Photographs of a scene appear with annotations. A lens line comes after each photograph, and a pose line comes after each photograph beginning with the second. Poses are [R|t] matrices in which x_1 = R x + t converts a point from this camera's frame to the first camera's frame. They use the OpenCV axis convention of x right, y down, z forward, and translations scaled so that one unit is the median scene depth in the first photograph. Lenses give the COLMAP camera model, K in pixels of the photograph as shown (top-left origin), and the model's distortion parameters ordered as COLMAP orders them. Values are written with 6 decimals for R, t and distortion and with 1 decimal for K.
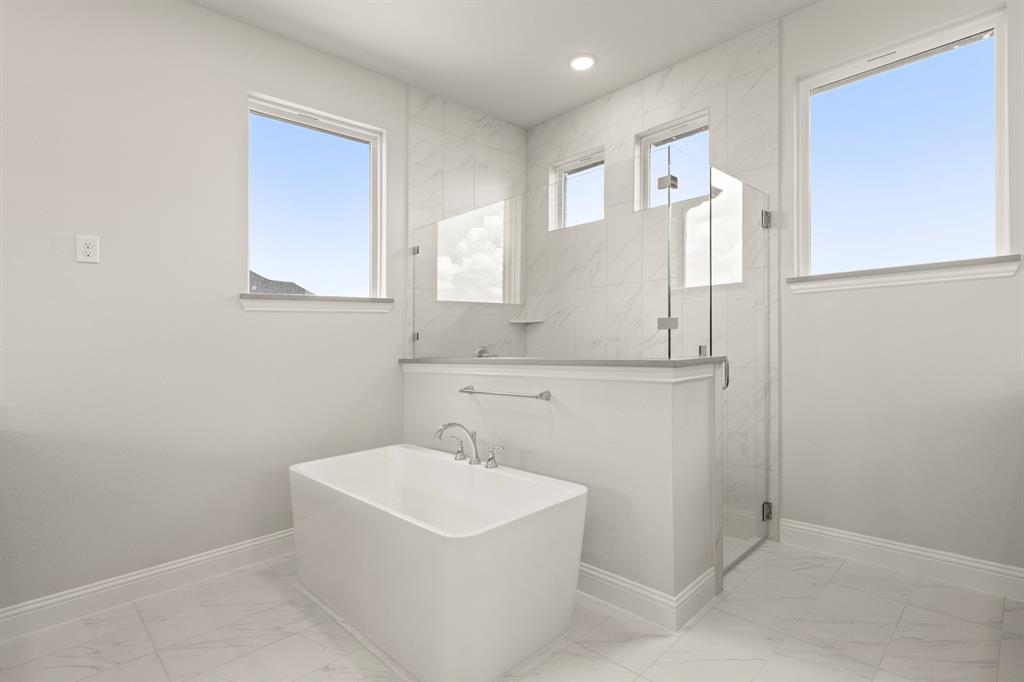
lens RADIAL K [[503.8, 0, 512.0], [0, 503.8, 341.0], [0, 0, 1]] dist [-0.000285, 0.000406]
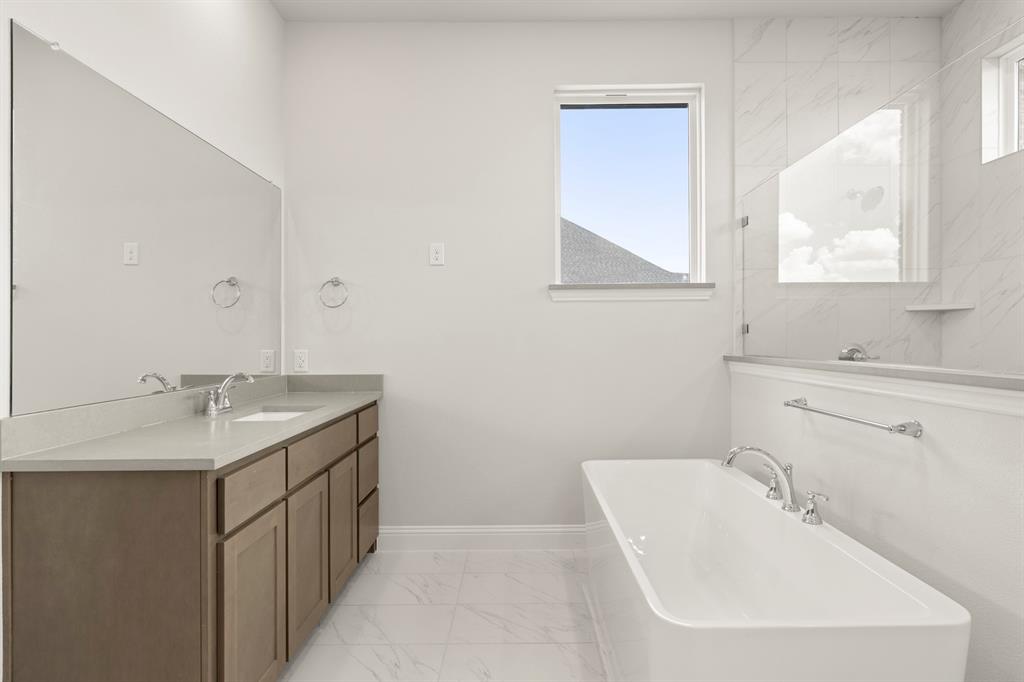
lens RADIAL K [[504.0, 0, 513.7], [0, 504.0, 324.9], [0, 0, 1]] dist [0.001596, -0.000051]
pose [[0.719338, 0.009655, -0.694594, 0.104257], [-0.017904, 0.999829, -0.004644, -0.004705], [0.694430, 0.015777, 0.719387, 0.167289]]
